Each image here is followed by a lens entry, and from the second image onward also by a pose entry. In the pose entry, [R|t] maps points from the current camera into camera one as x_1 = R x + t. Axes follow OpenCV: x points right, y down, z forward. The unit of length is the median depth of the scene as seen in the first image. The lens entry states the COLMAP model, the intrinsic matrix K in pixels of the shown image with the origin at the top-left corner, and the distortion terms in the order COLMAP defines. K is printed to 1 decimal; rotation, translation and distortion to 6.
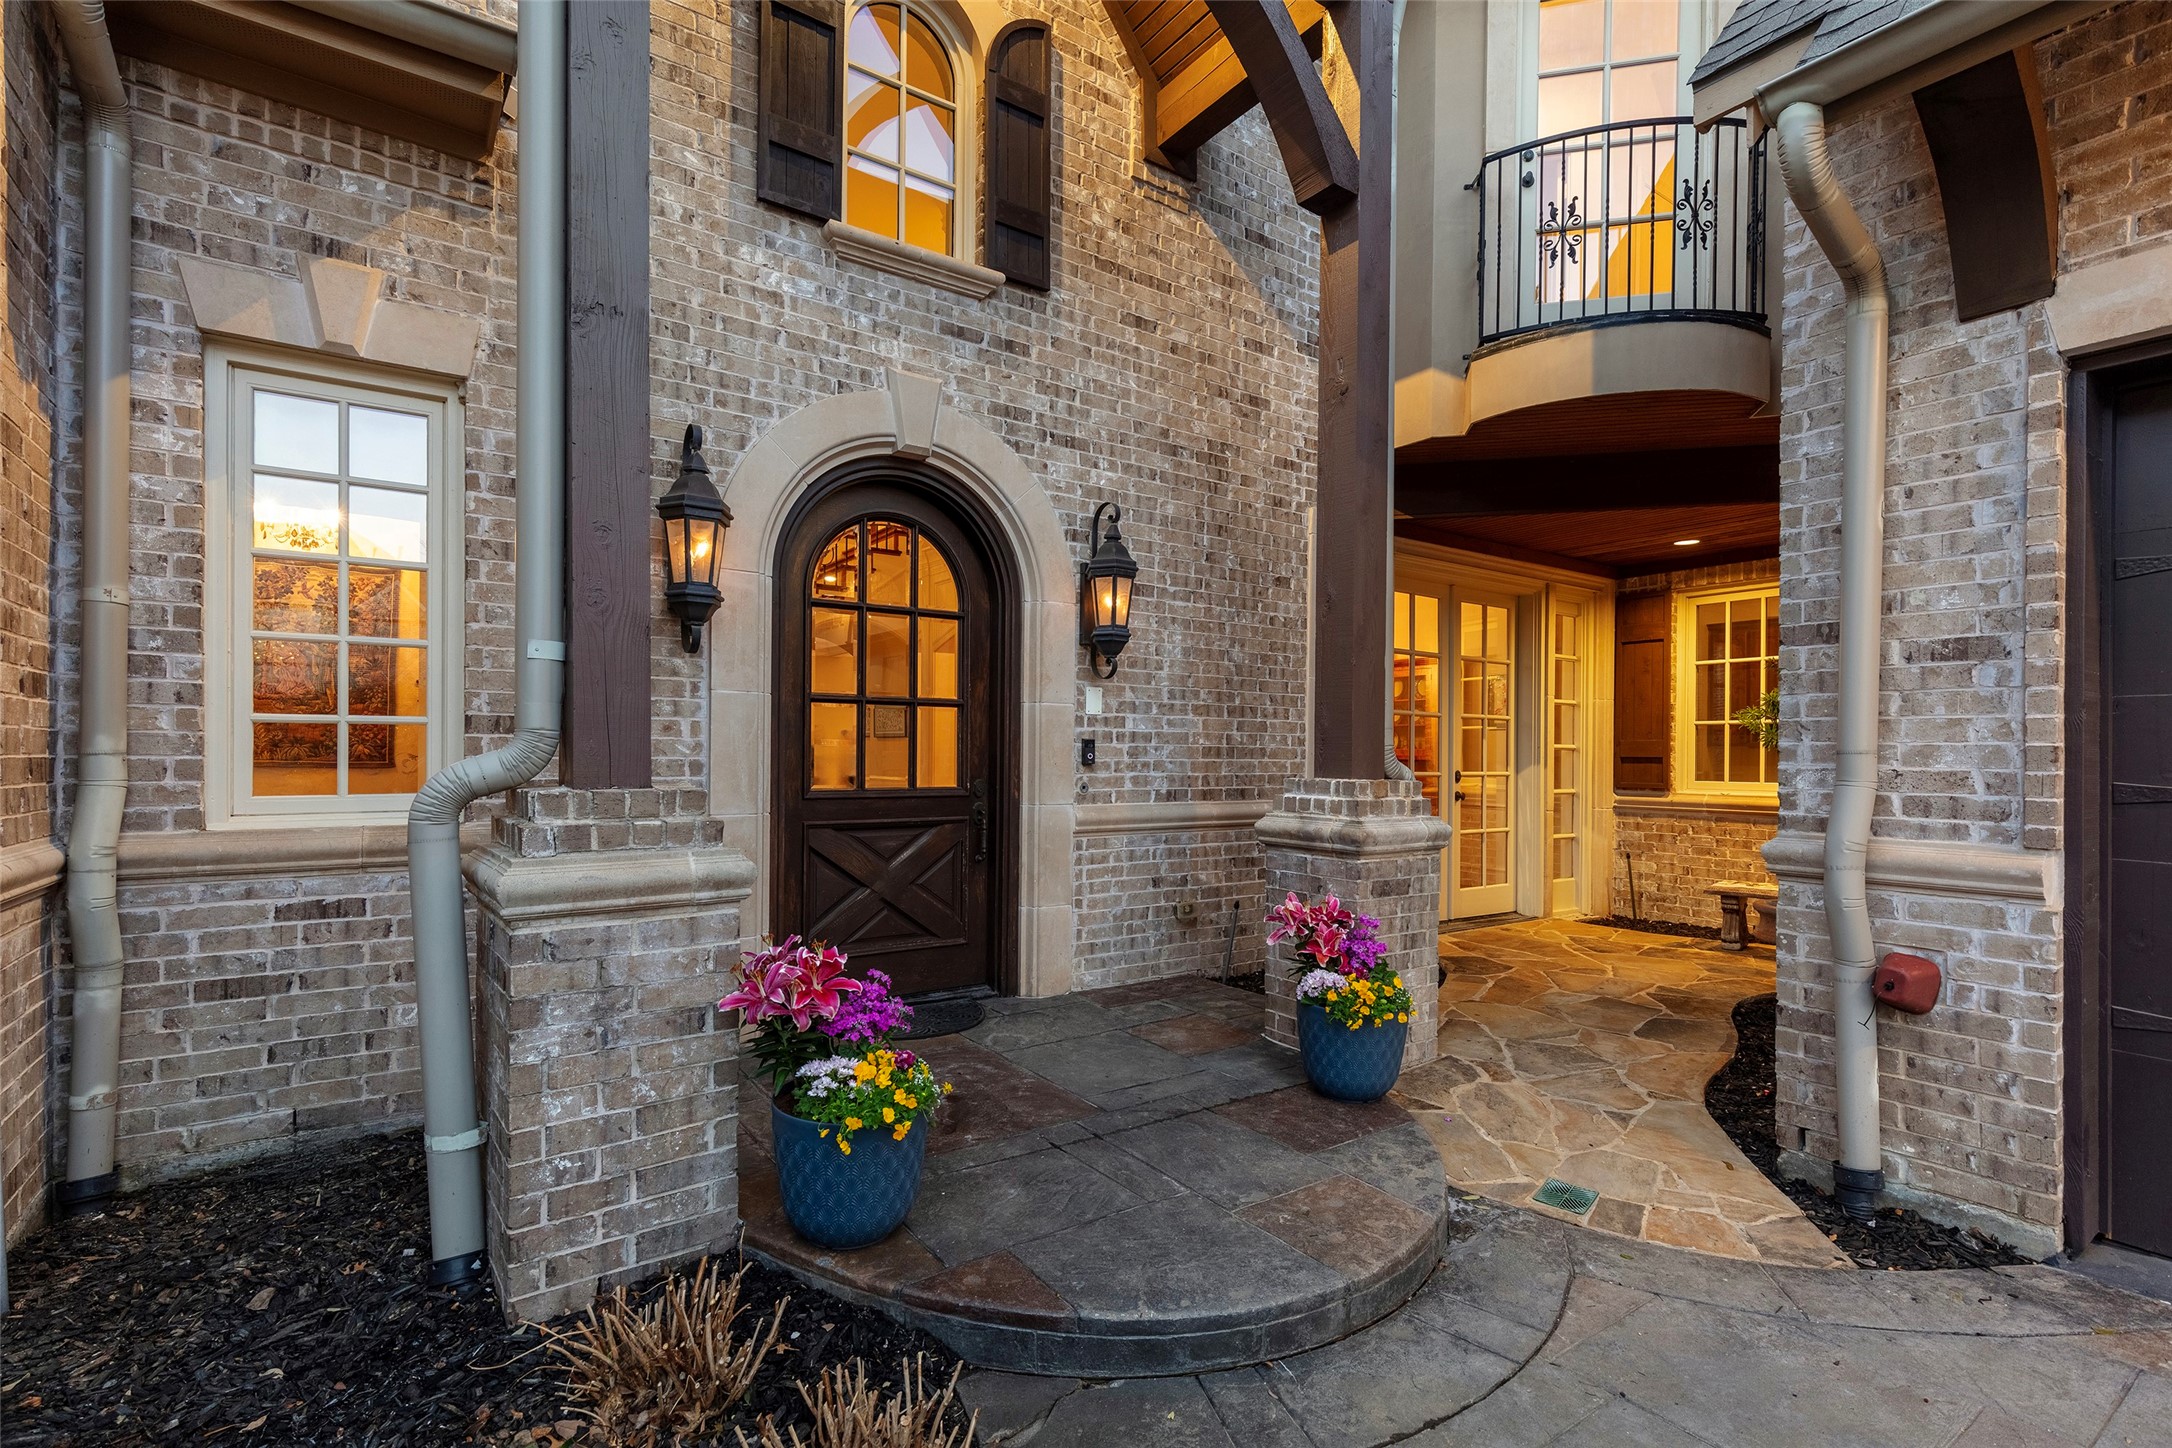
lens RADIAL K [[1001.1, 0, 1057.9], [0, 1001.1, 751.8], [0, 0, 1]] dist [0.000937, -0.000002]
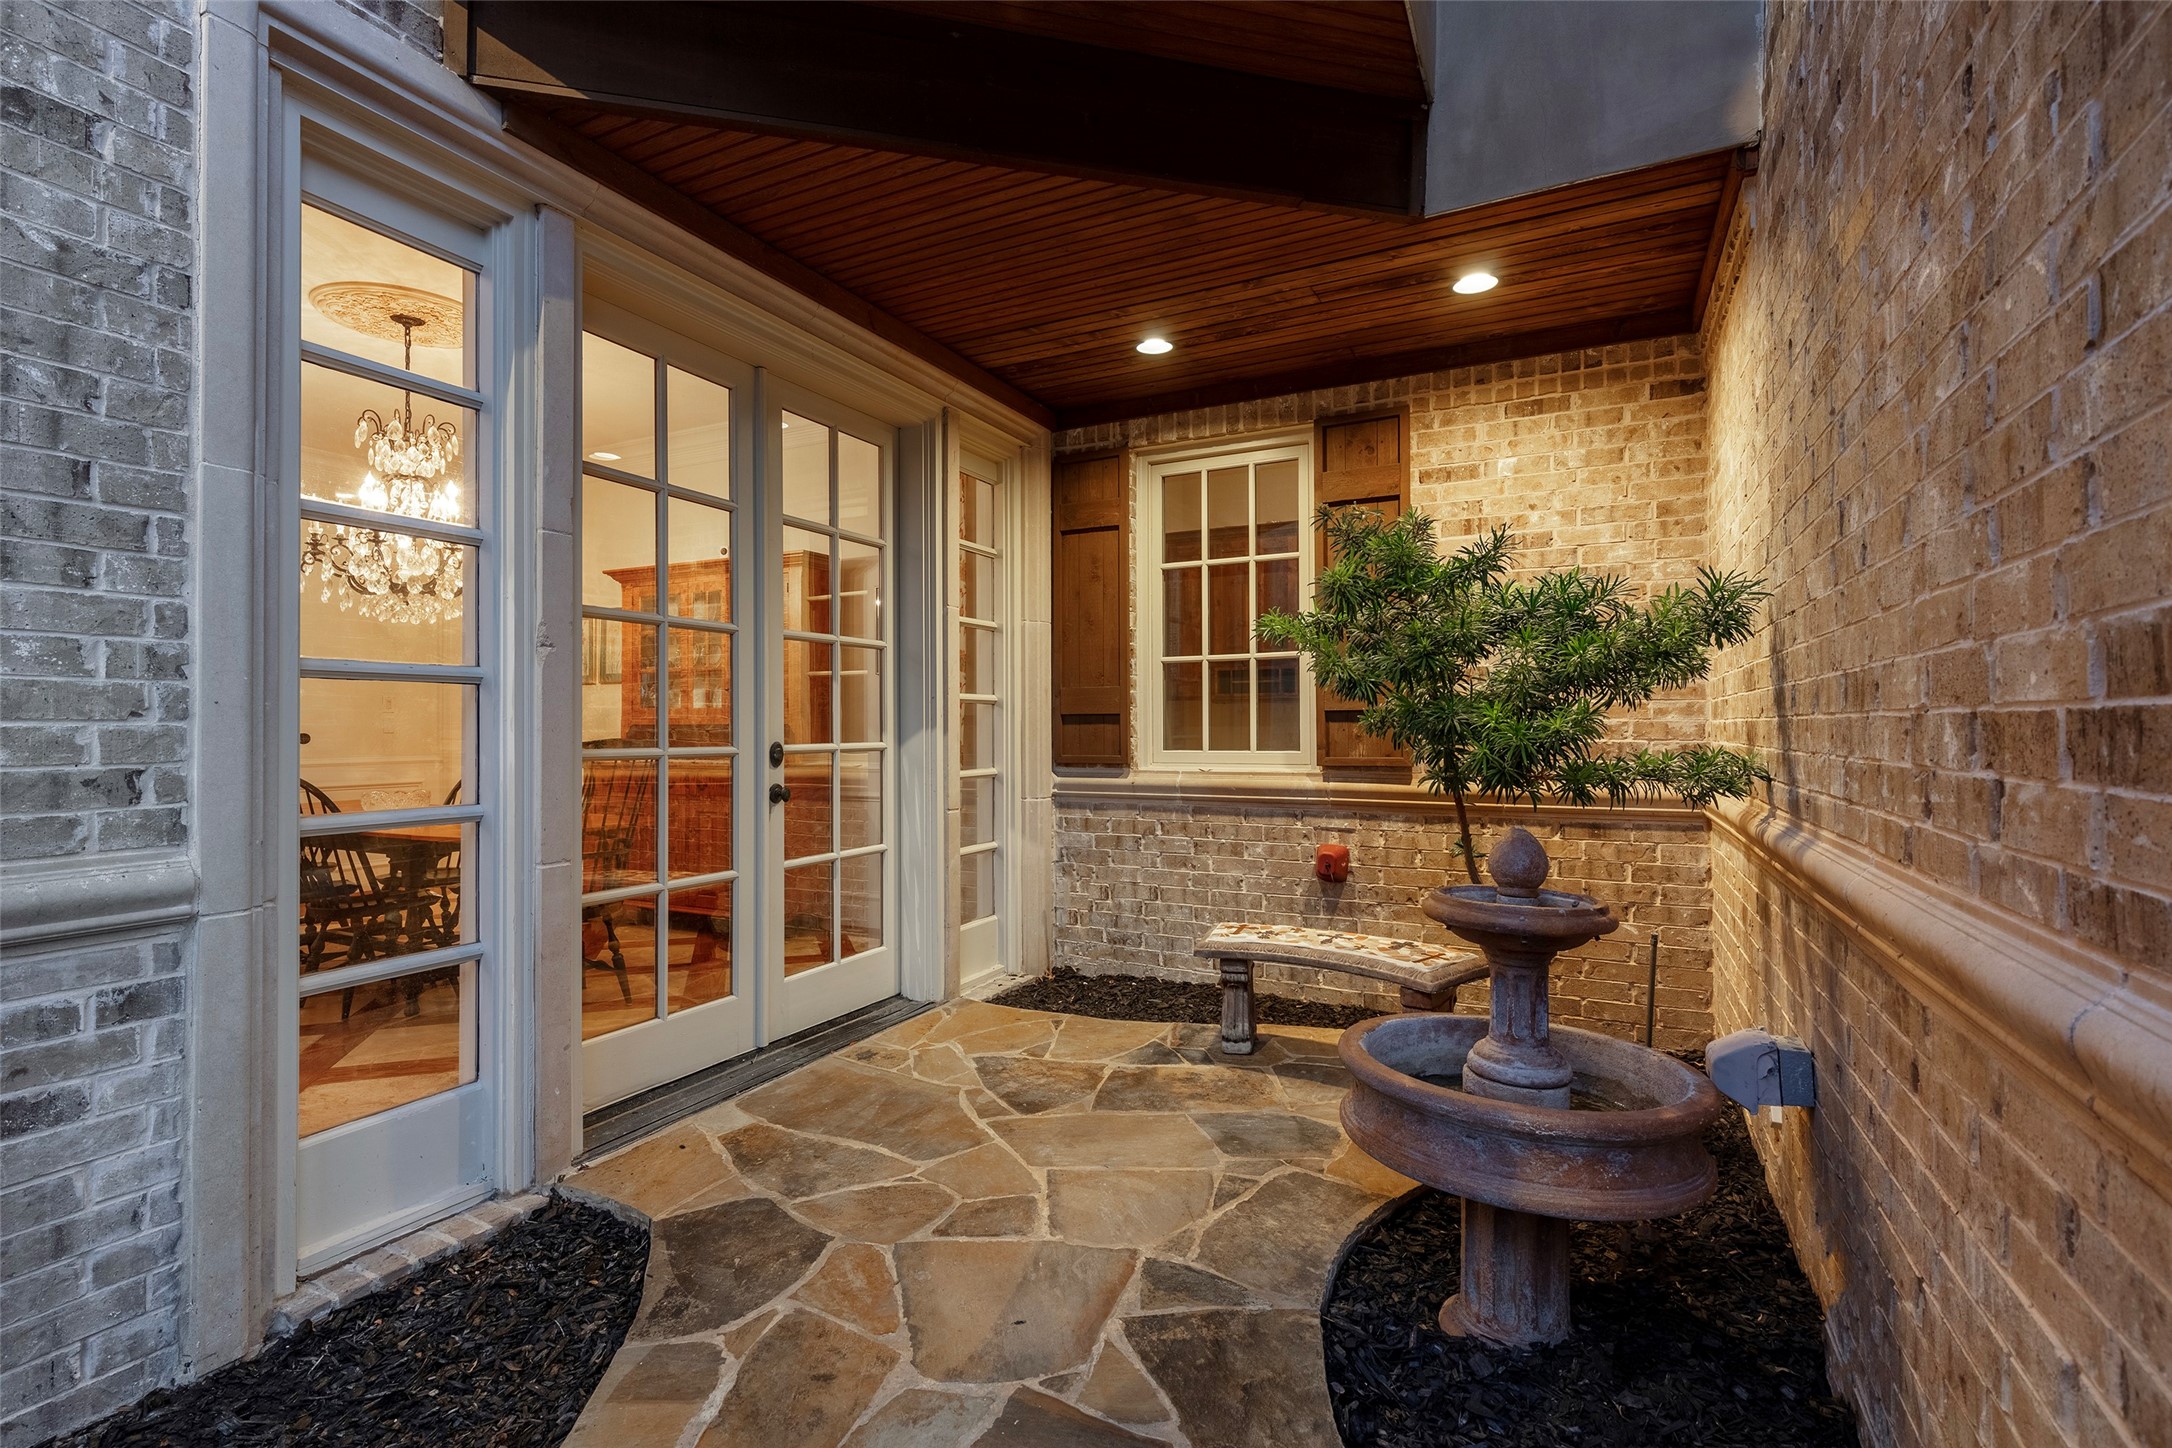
lens RADIAL K [[985.4, 0, 1086.0], [0, 985.4, 724.0], [0, 0, 1]] dist [0.004404, 0.000263]
pose [[0.860415, -0.012162, 0.509449, 0.272448], [0.010507, 0.999926, 0.006126, 0.007933], [-0.509486, 0.000082, 0.860479, 0.481750]]
